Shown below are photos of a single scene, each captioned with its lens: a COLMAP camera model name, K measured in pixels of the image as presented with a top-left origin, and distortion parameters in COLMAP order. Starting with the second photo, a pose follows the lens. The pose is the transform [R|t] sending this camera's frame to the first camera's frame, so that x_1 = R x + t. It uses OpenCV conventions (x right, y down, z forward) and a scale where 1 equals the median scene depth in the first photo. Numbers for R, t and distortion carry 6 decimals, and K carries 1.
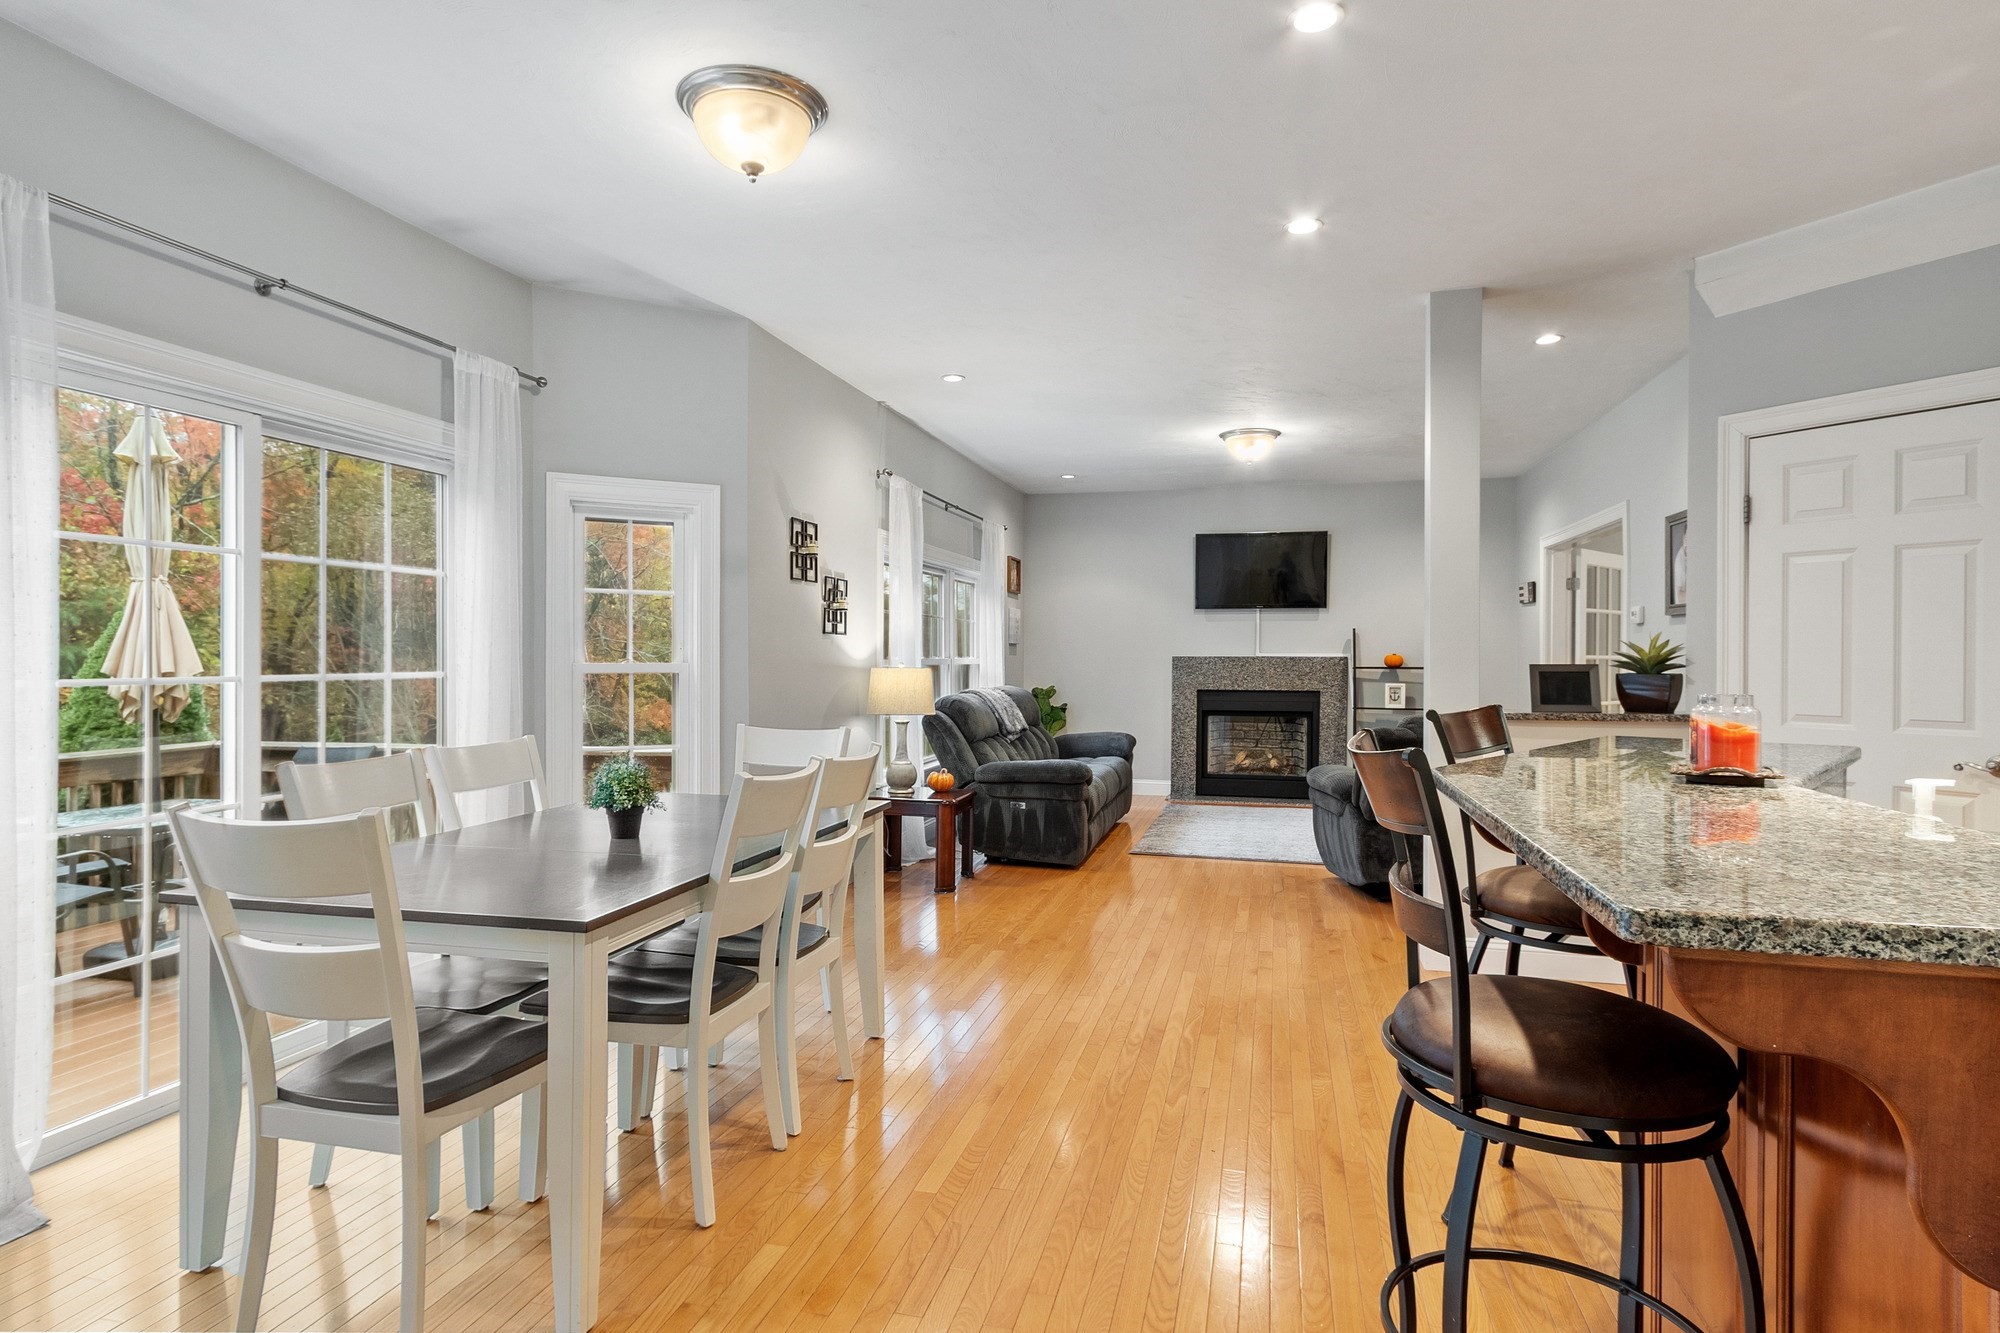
lens RADIAL K [[1003.0, 0, 987.2], [0, 1003.0, 667.8], [0, 0, 1]] dist [-0.000775, -0.000585]
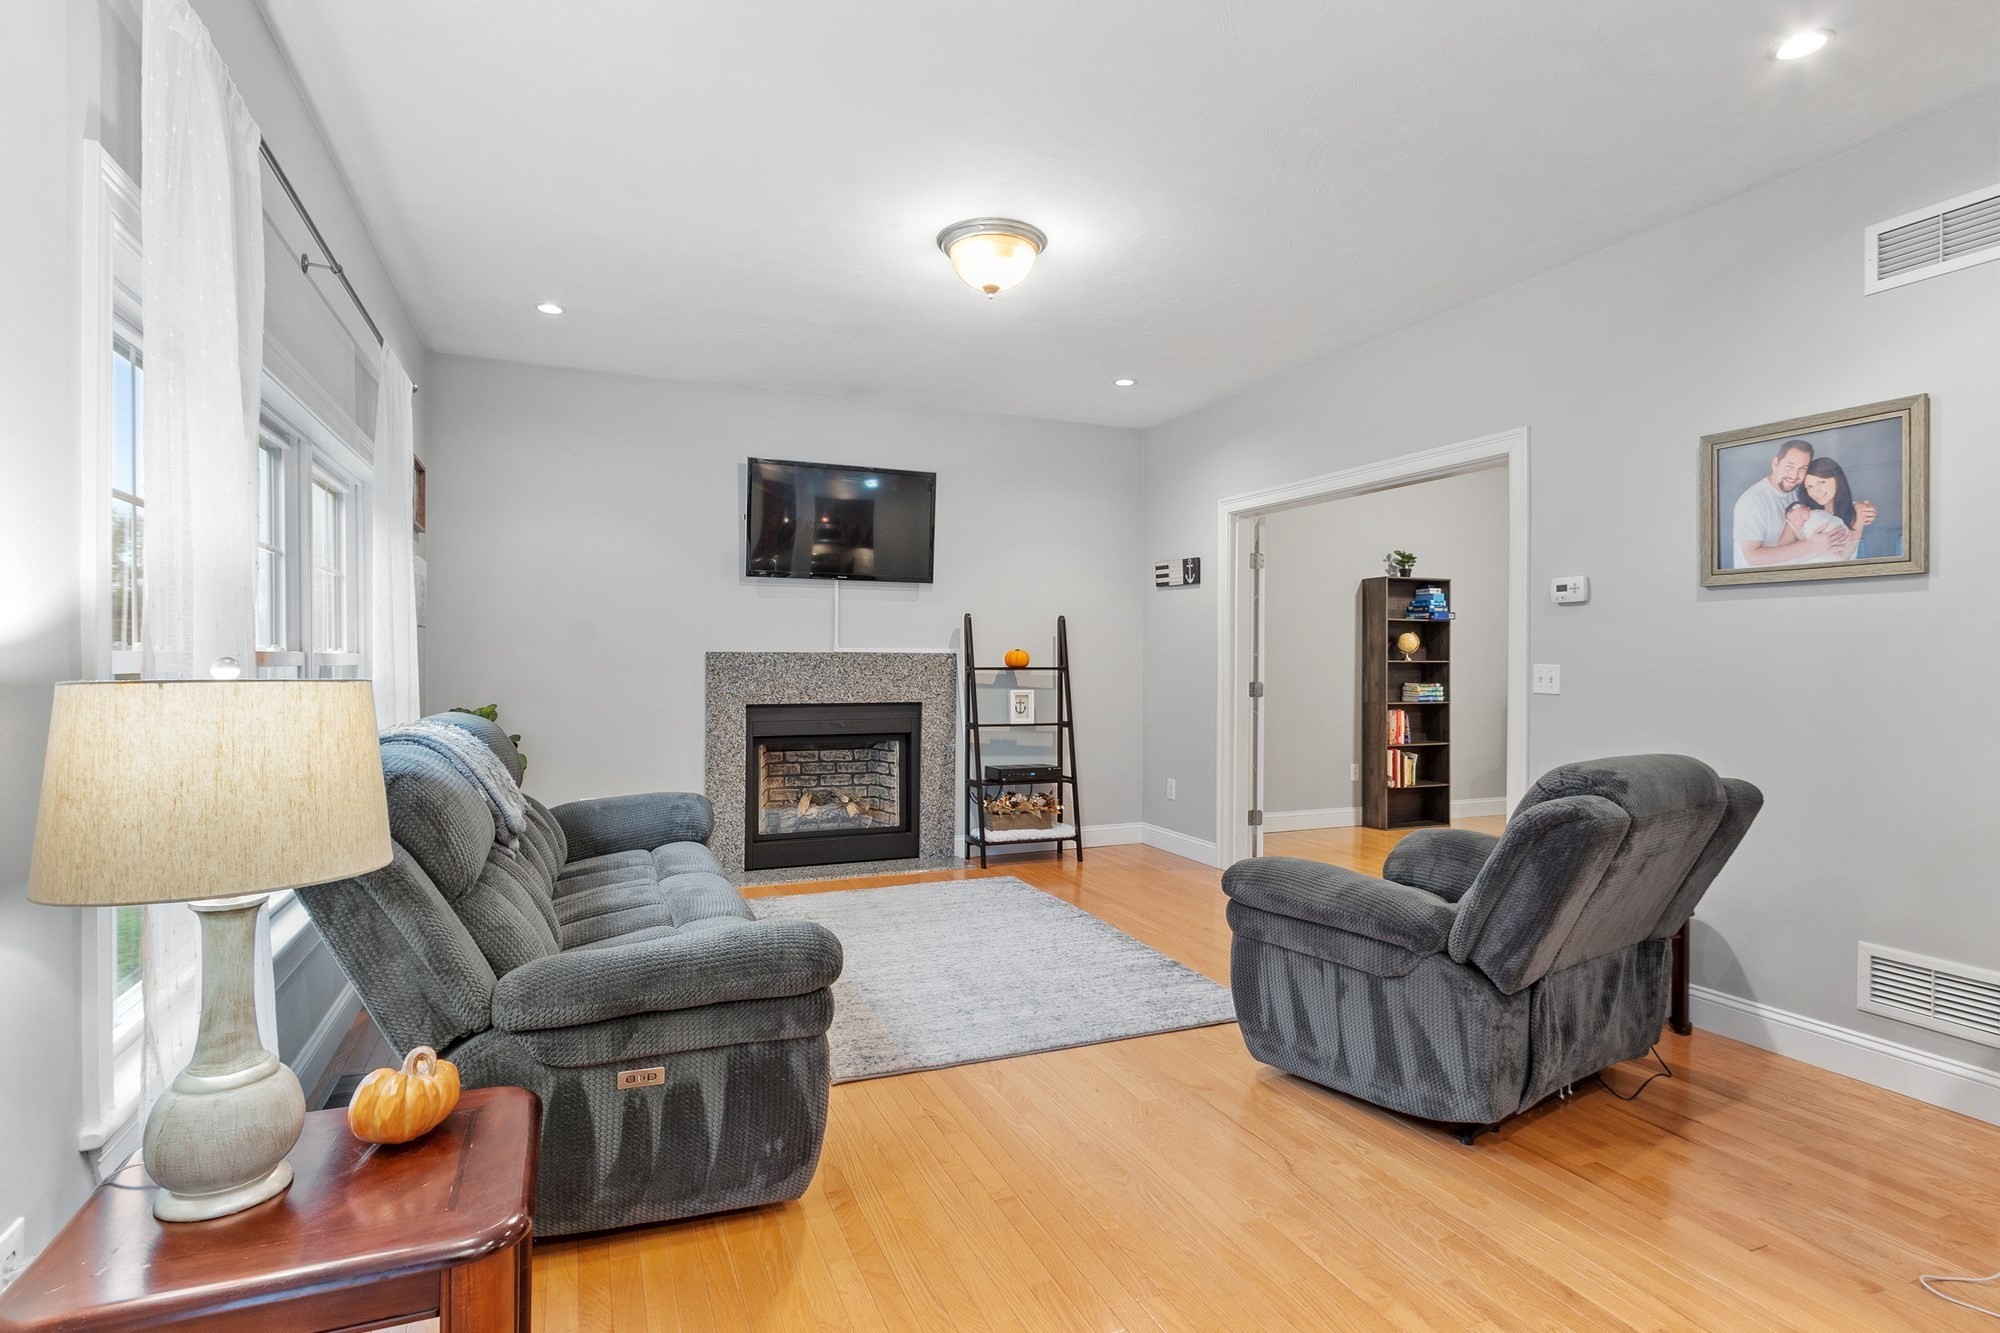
lens RADIAL K [[1003.0, 0, 992.4], [0, 1003.0, 670.9], [0, 0, 1]] dist [-0.000775, -0.000585]
pose [[0.792974, -0.007851, 0.609205, -0.054486], [0.005561, 0.999969, 0.005648, -0.002360], [-0.609230, -0.001091, 0.792993, 0.434784]]
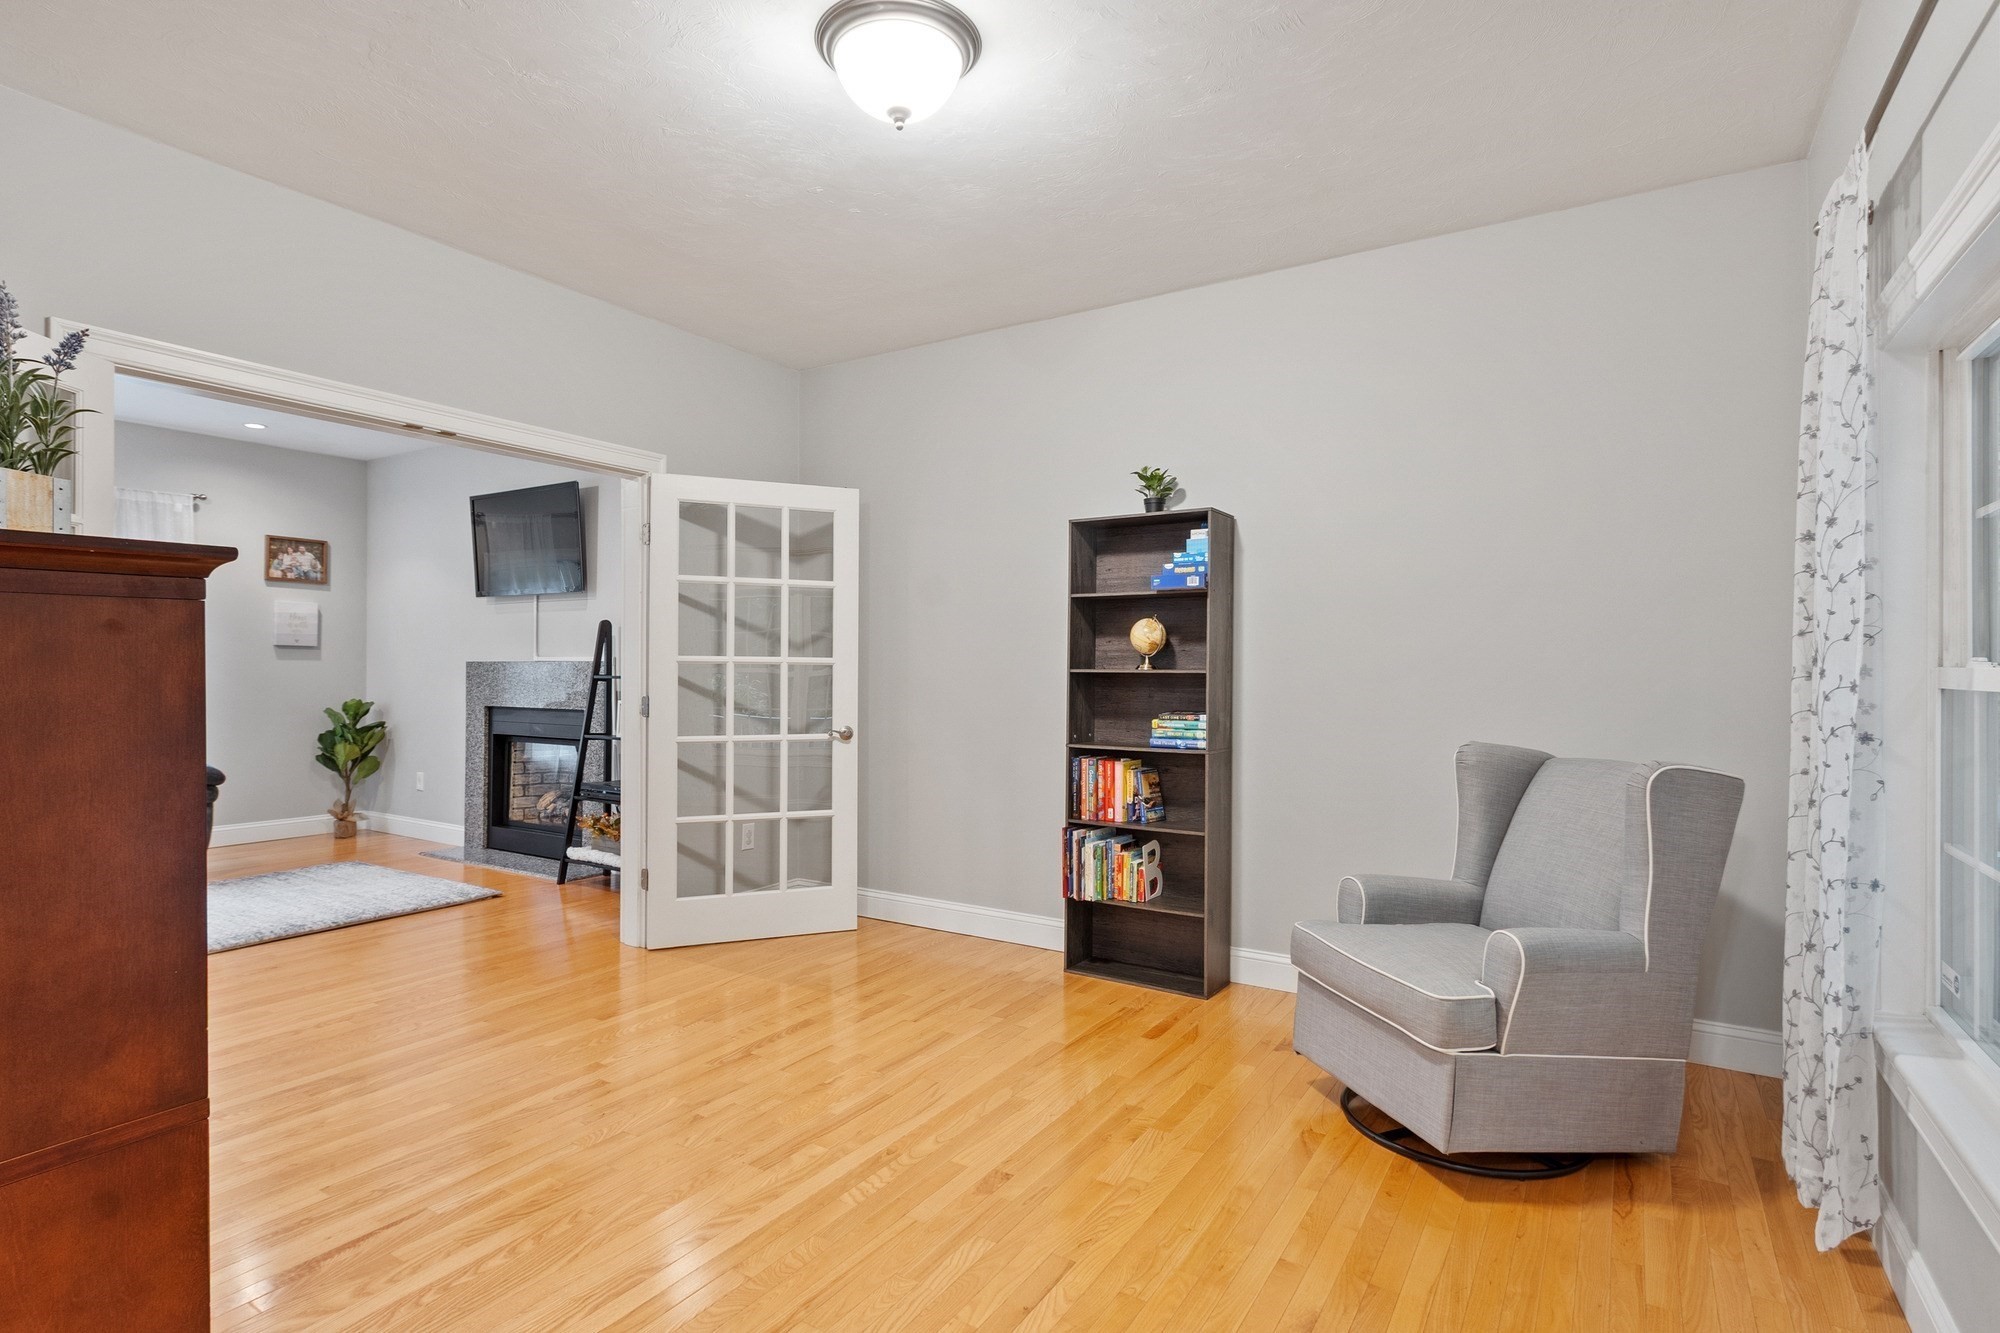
lens RADIAL K [[1003.0, 0, 995.2], [0, 1003.0, 670.6], [0, 0, 1]] dist [-0.000775, -0.000585]
pose [[0.956517, 0.002591, -0.291667, 0.826544], [-0.006605, 0.999897, -0.012776, 0.002753], [0.291603, 0.014147, 0.956435, 0.437576]]
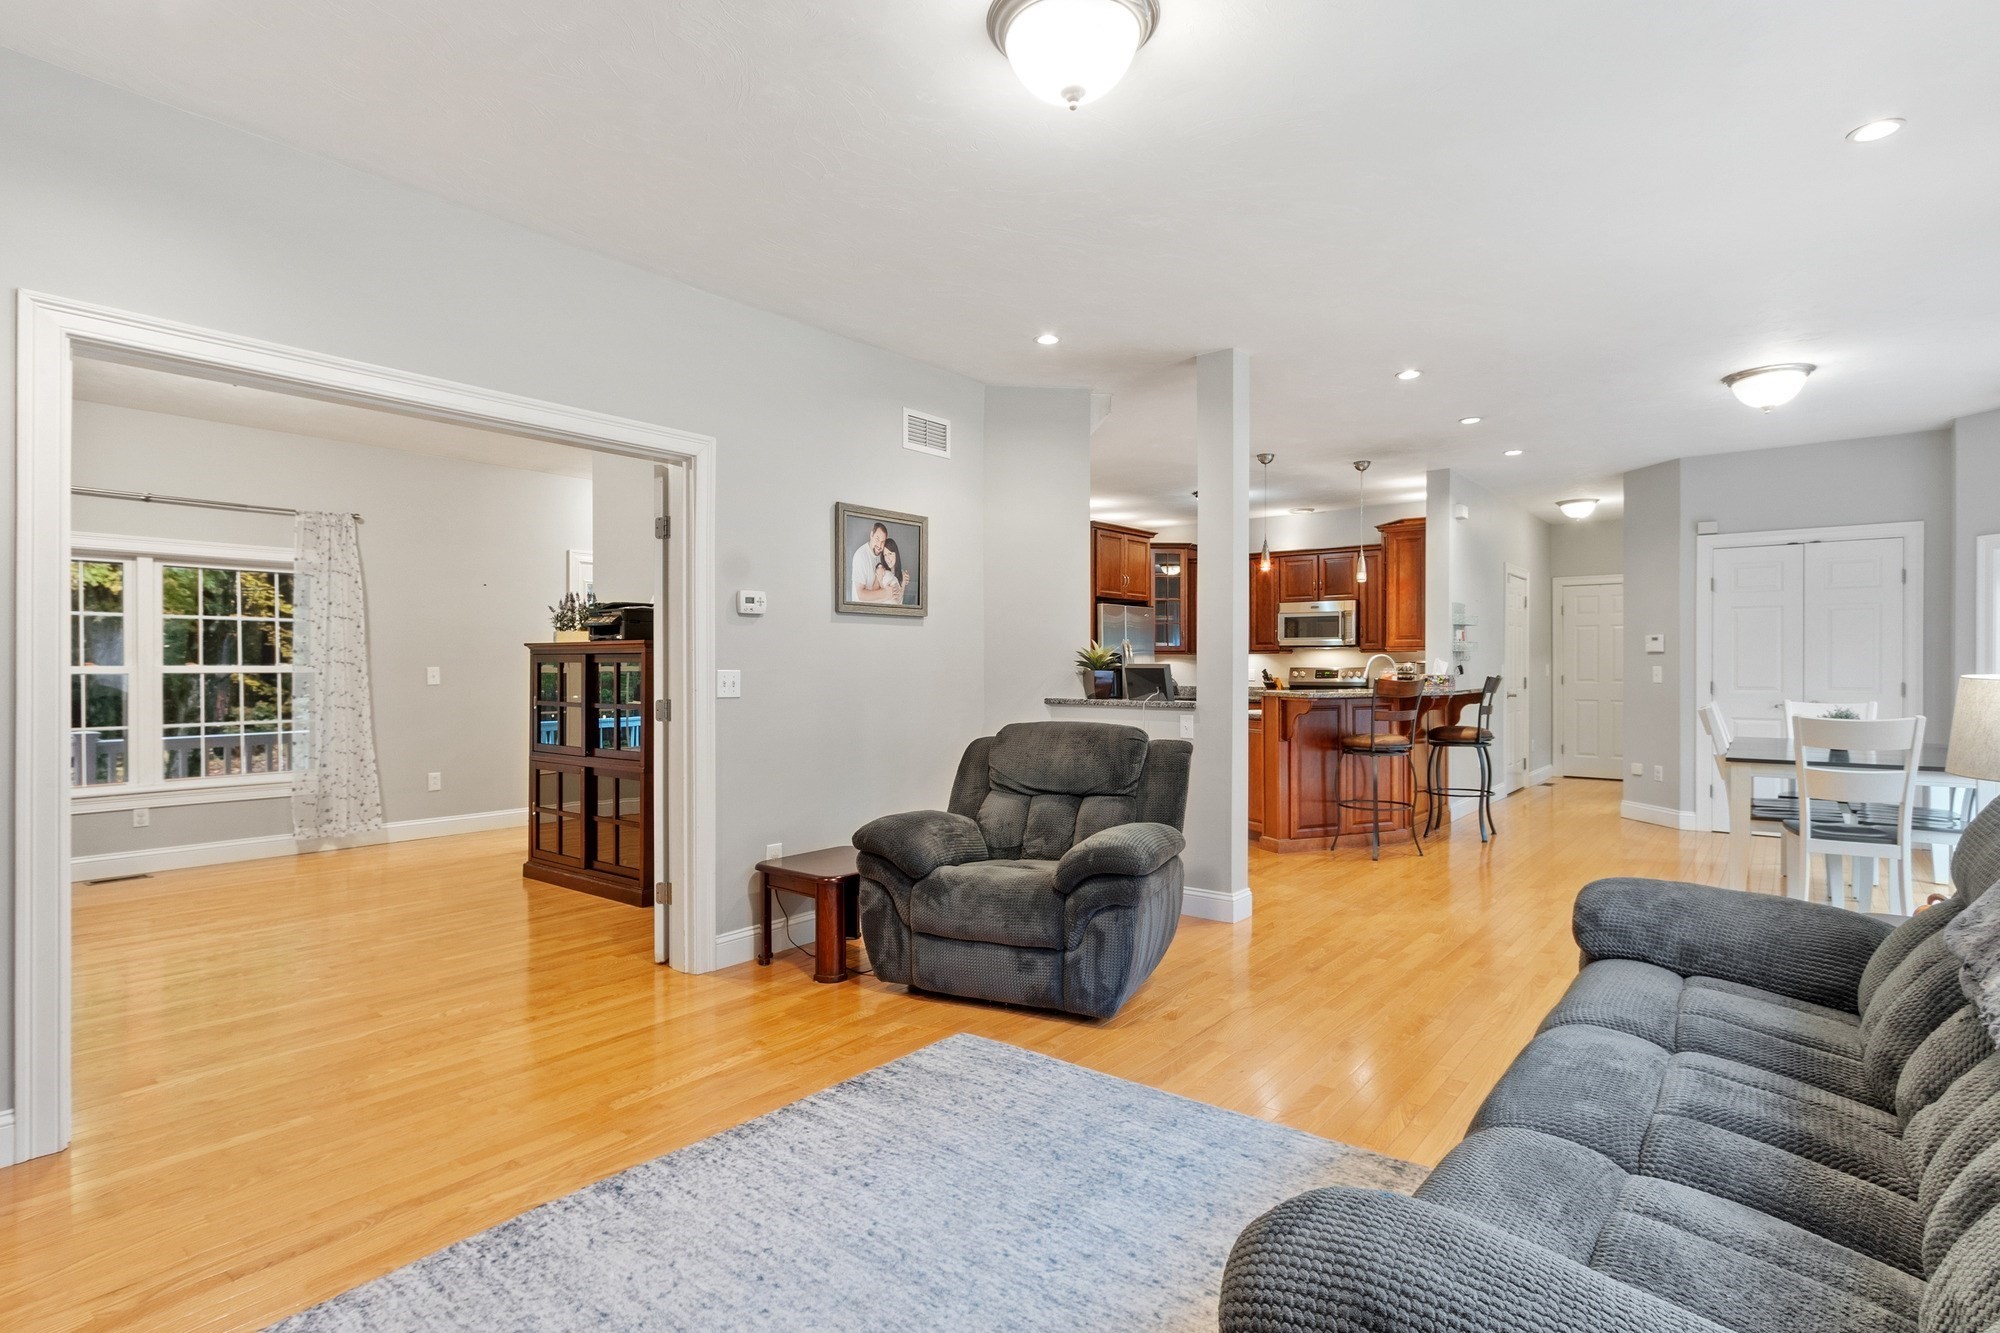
lens RADIAL K [[1003.0, 0, 993.1], [0, 1003.0, 664.3], [0, 0, 1]] dist [-0.000775, -0.000585]
pose [[-0.914703, -0.000892, 0.404126, 0.096531], [0.003254, 0.999949, 0.009572, -0.007725], [-0.404114, 0.010070, -0.914653, 0.978010]]
